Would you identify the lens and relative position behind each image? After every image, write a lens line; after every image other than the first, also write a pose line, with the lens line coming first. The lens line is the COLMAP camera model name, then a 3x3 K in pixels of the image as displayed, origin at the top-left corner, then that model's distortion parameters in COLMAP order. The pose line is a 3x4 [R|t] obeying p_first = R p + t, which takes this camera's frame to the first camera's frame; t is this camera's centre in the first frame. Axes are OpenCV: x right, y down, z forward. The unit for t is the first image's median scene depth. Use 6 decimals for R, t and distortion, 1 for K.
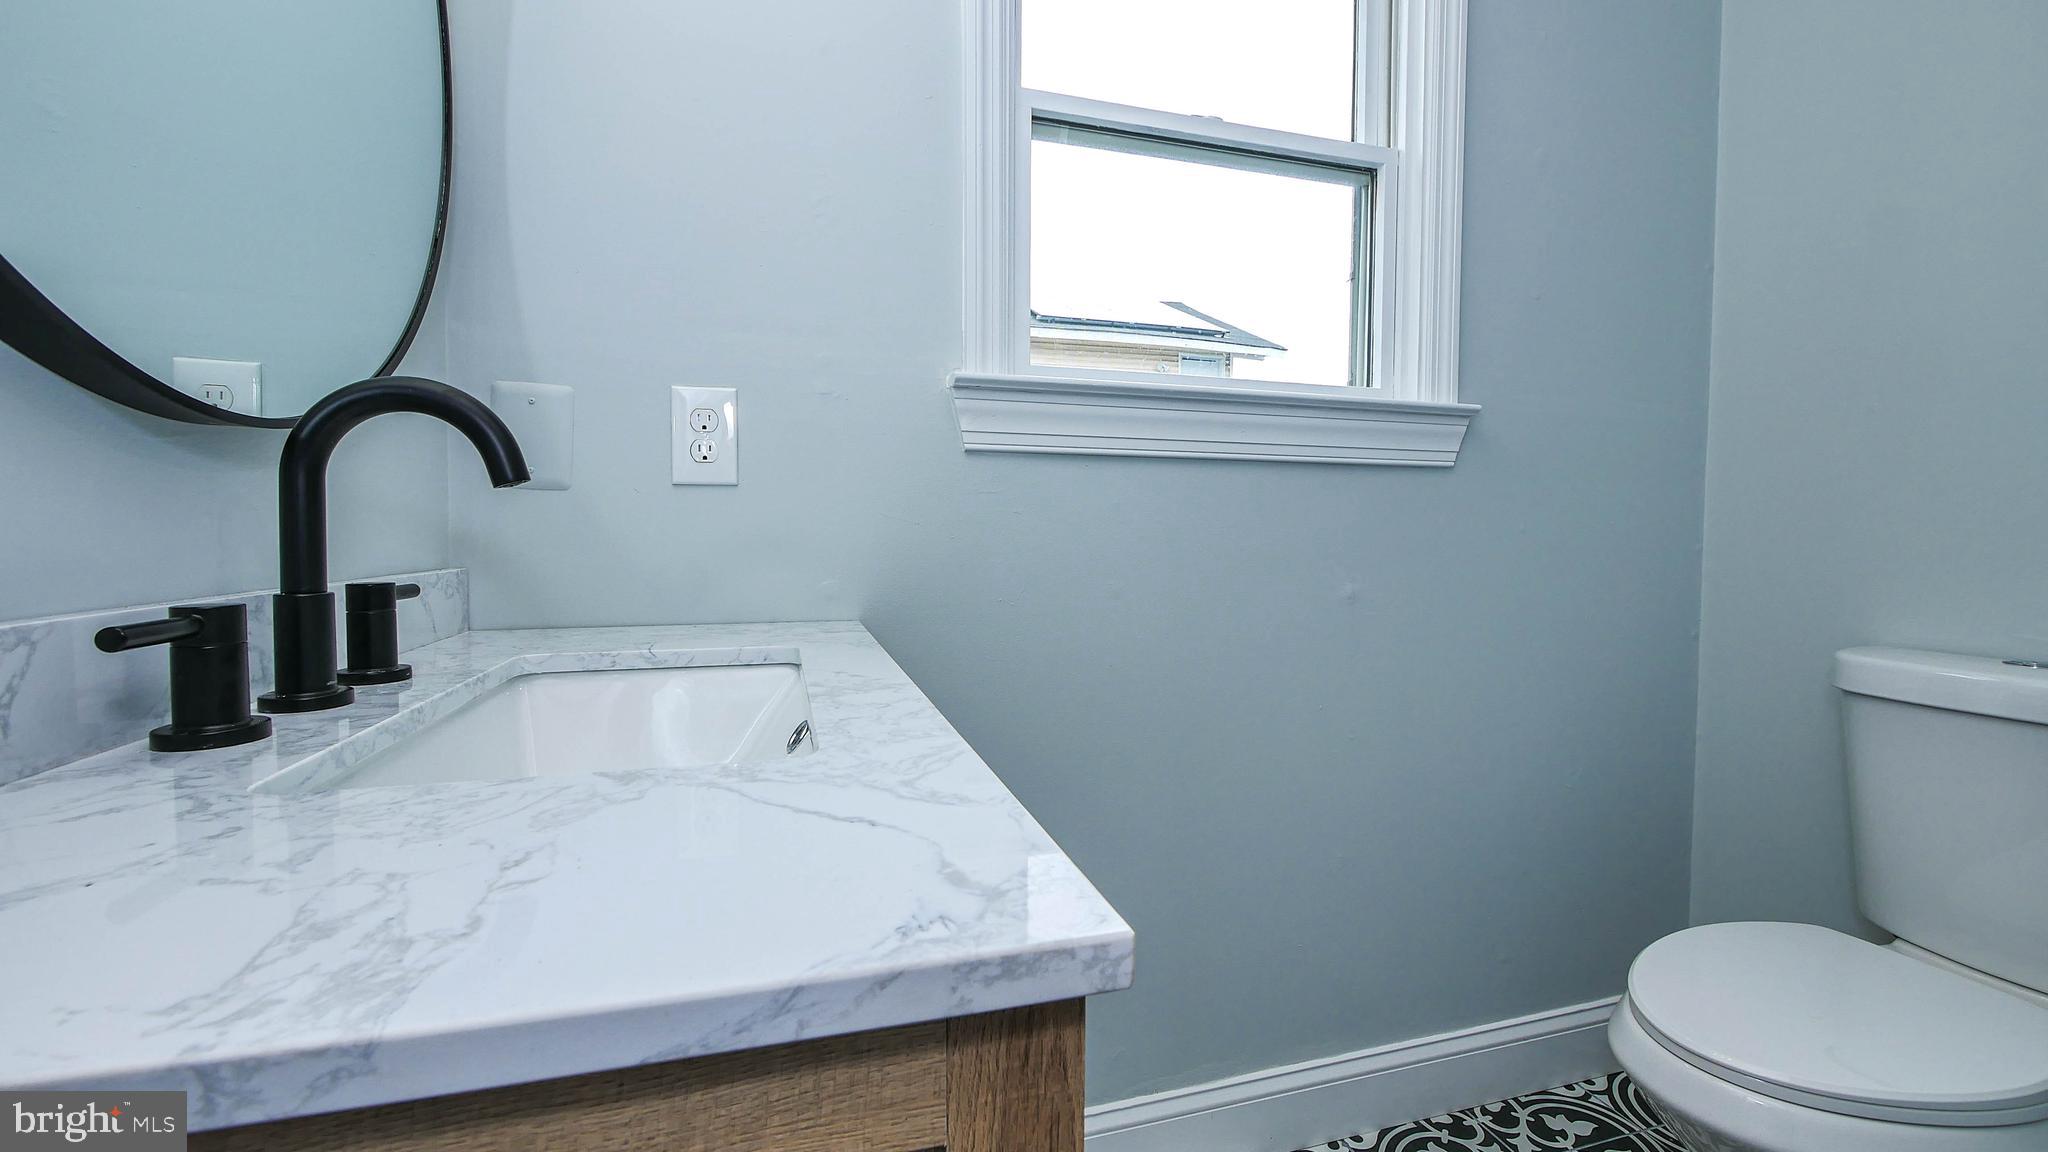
lens RADIAL K [[851.3, 0, 1023.9], [0, 851.3, 568.2], [0, 0, 1]] dist [-0.002639, -0.000644]
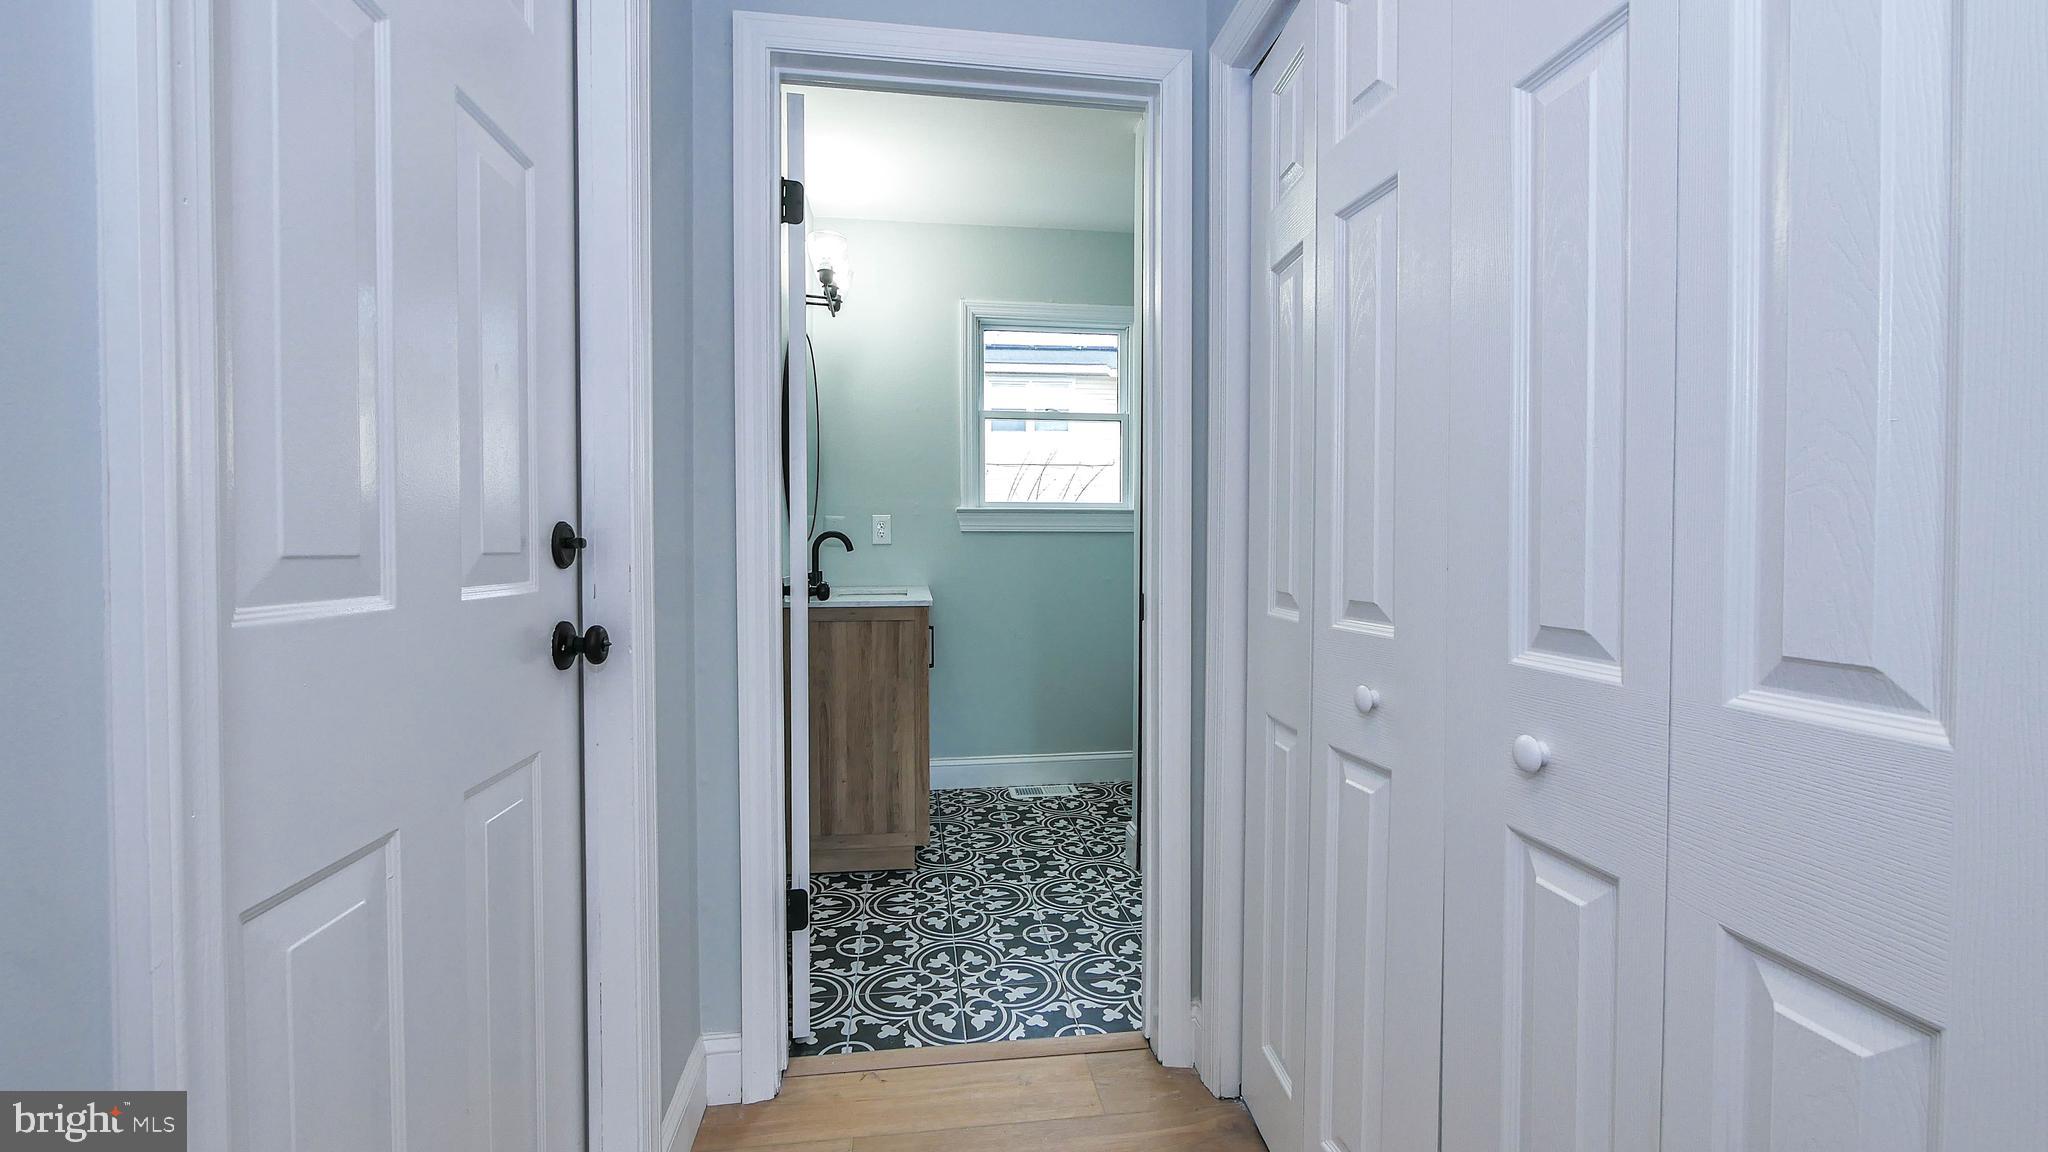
lens RADIAL K [[851.3, 0, 1027.2], [0, 851.3, 571.0], [0, 0, 1]] dist [-0.002639, -0.000644]
pose [[0.986242, 0.014858, -0.164642, 0.682414], [-0.018269, 0.999648, -0.019222, 0.057063], [0.164298, 0.021966, 0.986166, -2.022984]]
